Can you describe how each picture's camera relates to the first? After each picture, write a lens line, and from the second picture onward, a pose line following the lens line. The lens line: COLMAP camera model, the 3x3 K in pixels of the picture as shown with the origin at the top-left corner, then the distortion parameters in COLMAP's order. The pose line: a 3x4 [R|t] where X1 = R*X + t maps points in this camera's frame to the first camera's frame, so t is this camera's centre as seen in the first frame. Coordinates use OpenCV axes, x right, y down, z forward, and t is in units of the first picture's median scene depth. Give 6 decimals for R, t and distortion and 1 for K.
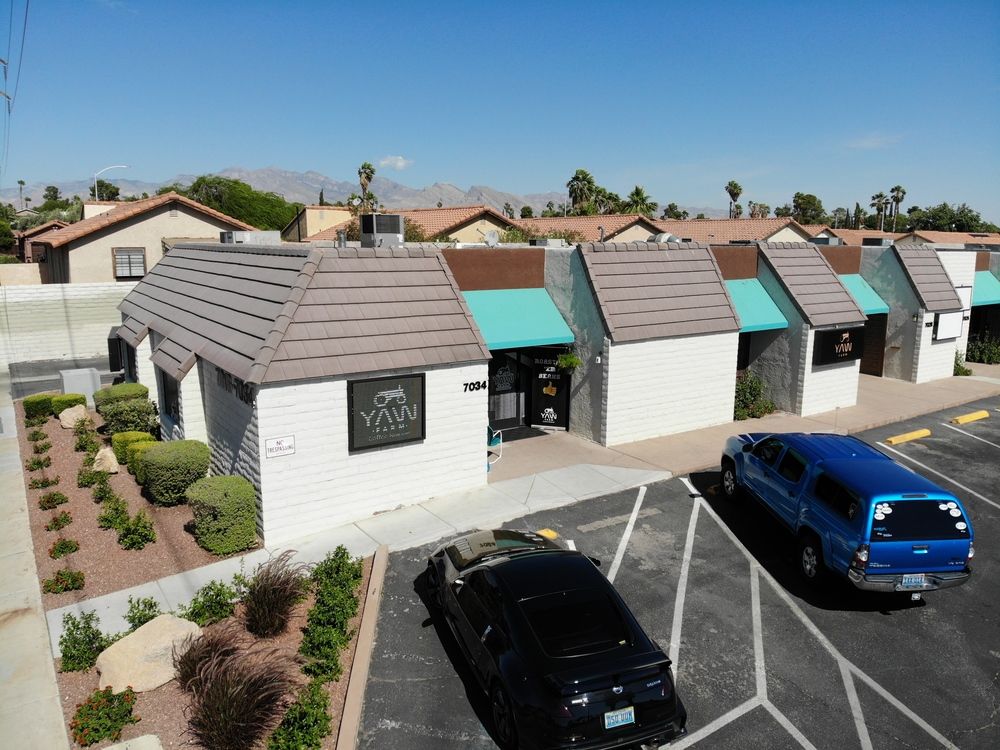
lens RADIAL K [[714.2, 0, 500.0], [0, 714.2, 375.0], [0, 0, 1]] dist [0.160915, -0.343231]
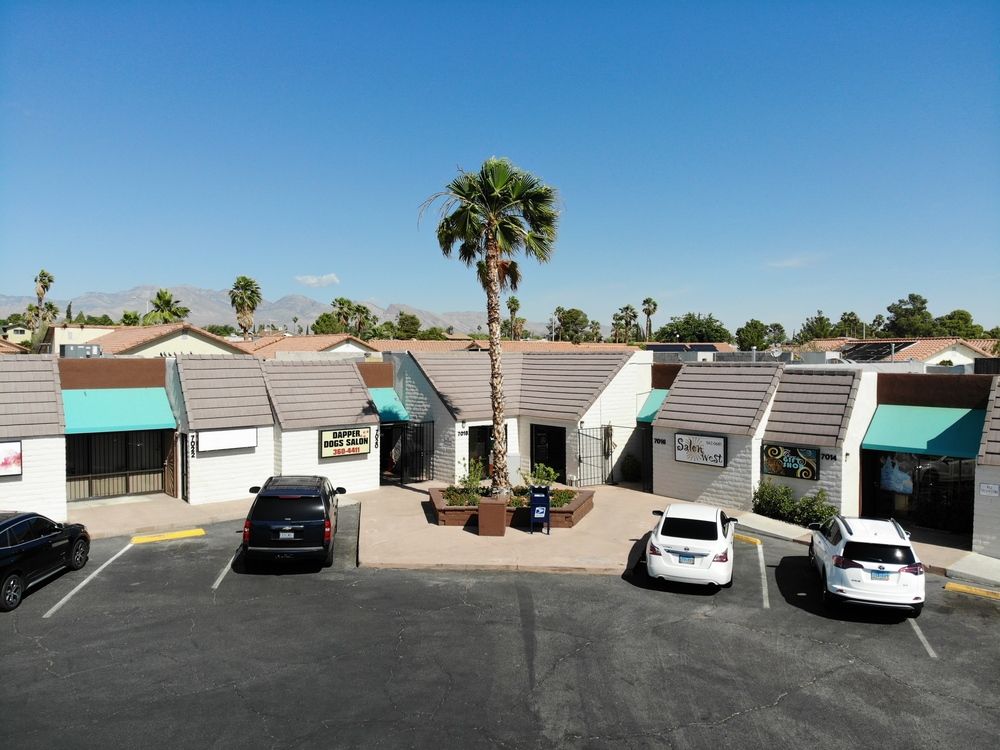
lens RADIAL K [[714.2, 0, 500.0], [0, 714.2, 375.0], [0, 0, 1]] dist [0.160915, -0.343231]
pose [[0.994220, -0.008810, 0.106997, 1.824387], [0.025446, 0.987566, -0.155133, -0.079410], [-0.104300, 0.156960, 0.982082, 0.540866]]
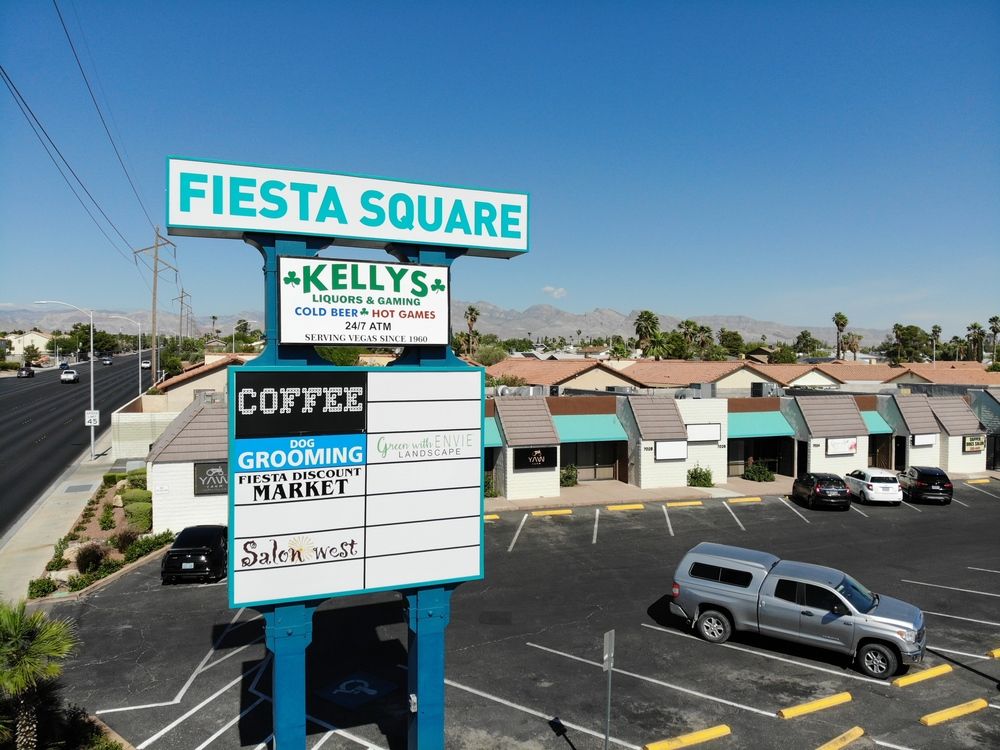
lens RADIAL K [[714.2, 0, 500.0], [0, 714.2, 375.0], [0, 0, 1]] dist [0.160915, -0.343231]
pose [[0.975261, 0.002936, -0.221037, 0.754502], [-0.039718, 0.985967, -0.162149, 0.041313], [0.217459, 0.166917, 0.961692, -0.642477]]
